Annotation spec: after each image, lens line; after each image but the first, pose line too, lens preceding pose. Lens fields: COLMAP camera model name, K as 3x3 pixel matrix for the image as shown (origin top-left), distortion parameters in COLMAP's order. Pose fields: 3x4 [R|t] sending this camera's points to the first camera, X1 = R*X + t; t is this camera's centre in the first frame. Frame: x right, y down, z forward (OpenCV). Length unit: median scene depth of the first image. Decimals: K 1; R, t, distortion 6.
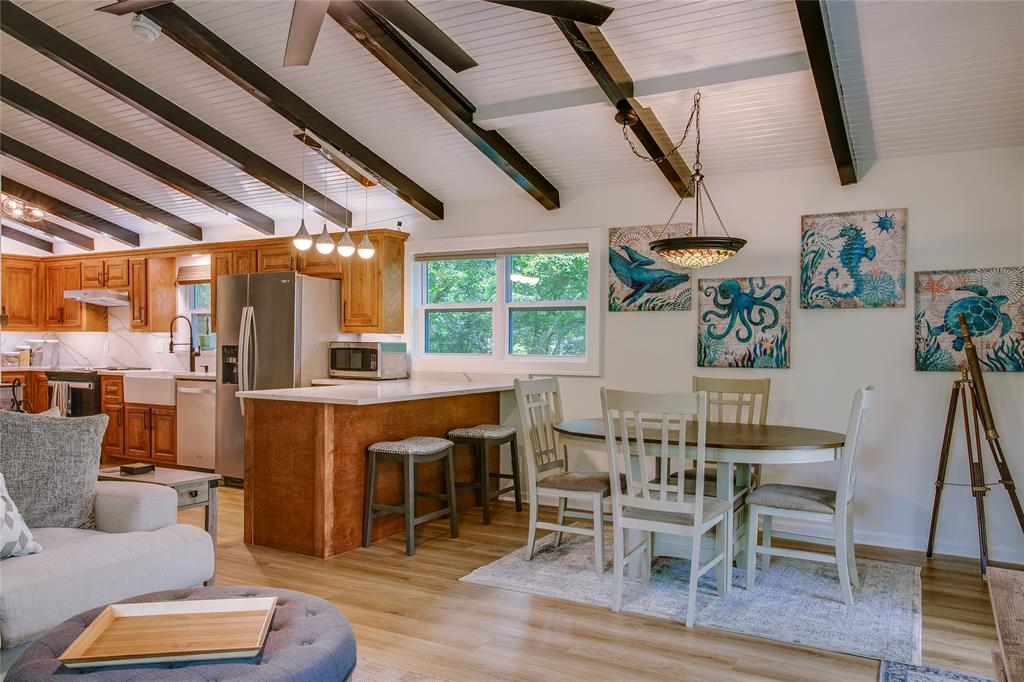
lens RADIAL K [[765.7, 0, 487.9], [0, 765.7, 352.4], [0, 0, 1]] dist [-0.060480, 0.088530]
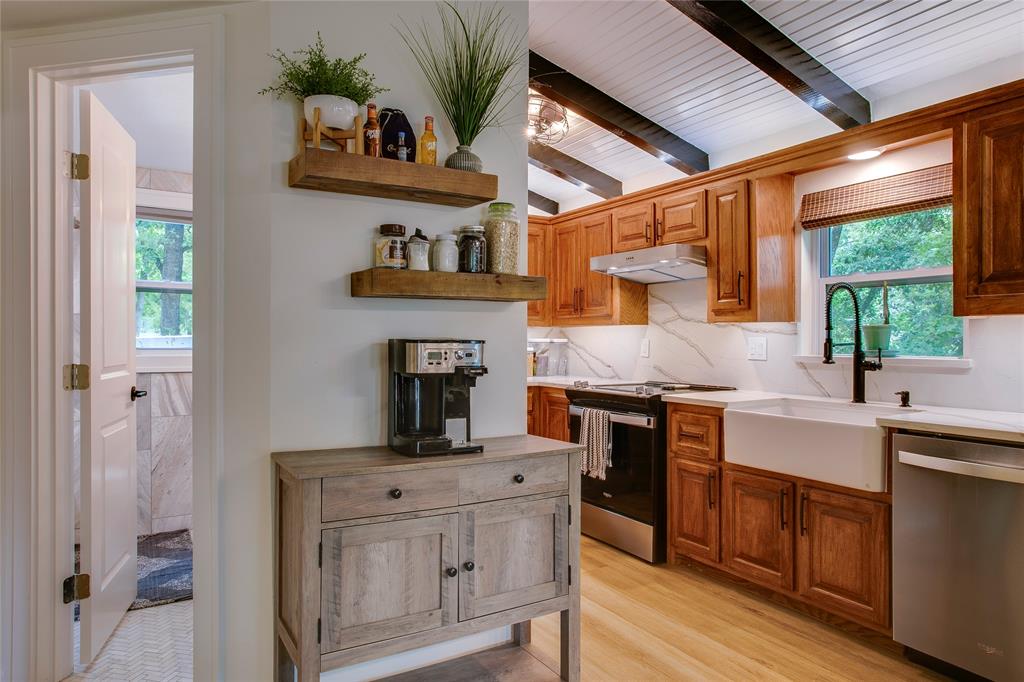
lens RADIAL K [[621.7, 0, 512.0], [0, 621.7, 341.0], [0, 0, 1]] dist [-0.037721, 0.001669]
pose [[0.873225, -0.005019, -0.487291, -0.557106], [-0.002178, 0.999897, -0.014201, -0.010121], [0.487312, 0.013462, 0.873124, 0.798034]]
